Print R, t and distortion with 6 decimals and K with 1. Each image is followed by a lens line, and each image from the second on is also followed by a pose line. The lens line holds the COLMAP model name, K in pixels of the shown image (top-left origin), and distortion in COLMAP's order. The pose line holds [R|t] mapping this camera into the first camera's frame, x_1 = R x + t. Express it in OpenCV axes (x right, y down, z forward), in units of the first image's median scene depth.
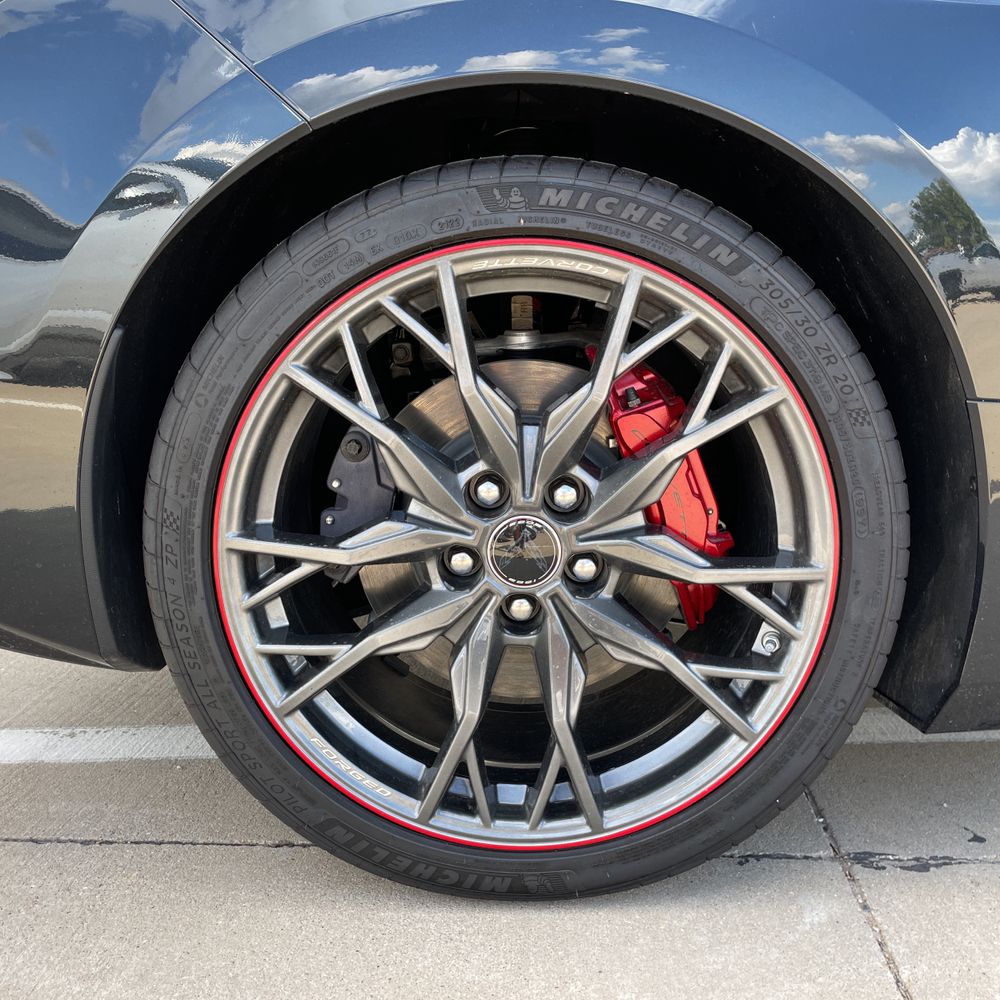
lens RADIAL K [[999.7, 0, 511.6], [0, 999.7, 500.3], [0, 0, 1]] dist [0.074171, -0.101386]
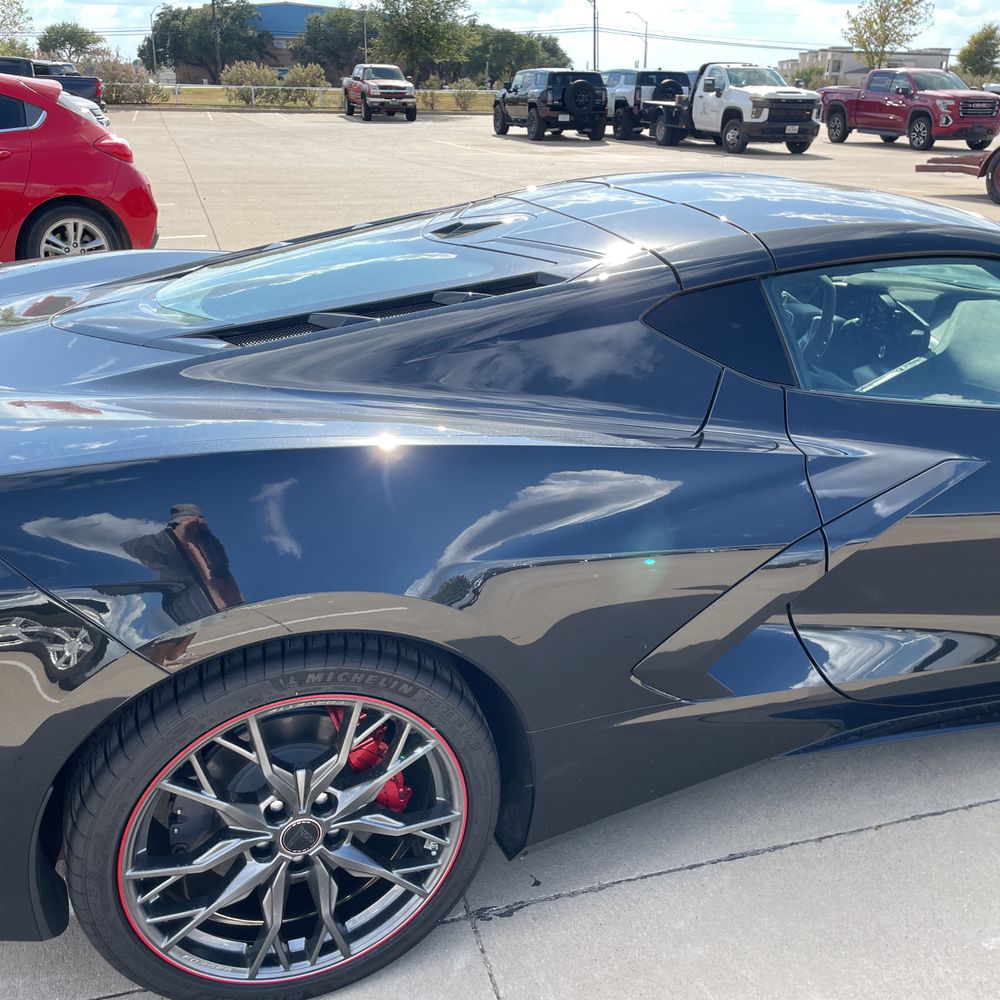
lens RADIAL K [[1017.0, 0, 510.0], [0, 1017.0, 490.3], [0, 0, 1]] dist [0.092834, -0.128798]
pose [[0.929635, -0.102708, 0.353879, -0.231667], [0.017007, 0.971305, 0.237229, -0.997410], [-0.368090, -0.214518, 0.904705, -0.679391]]
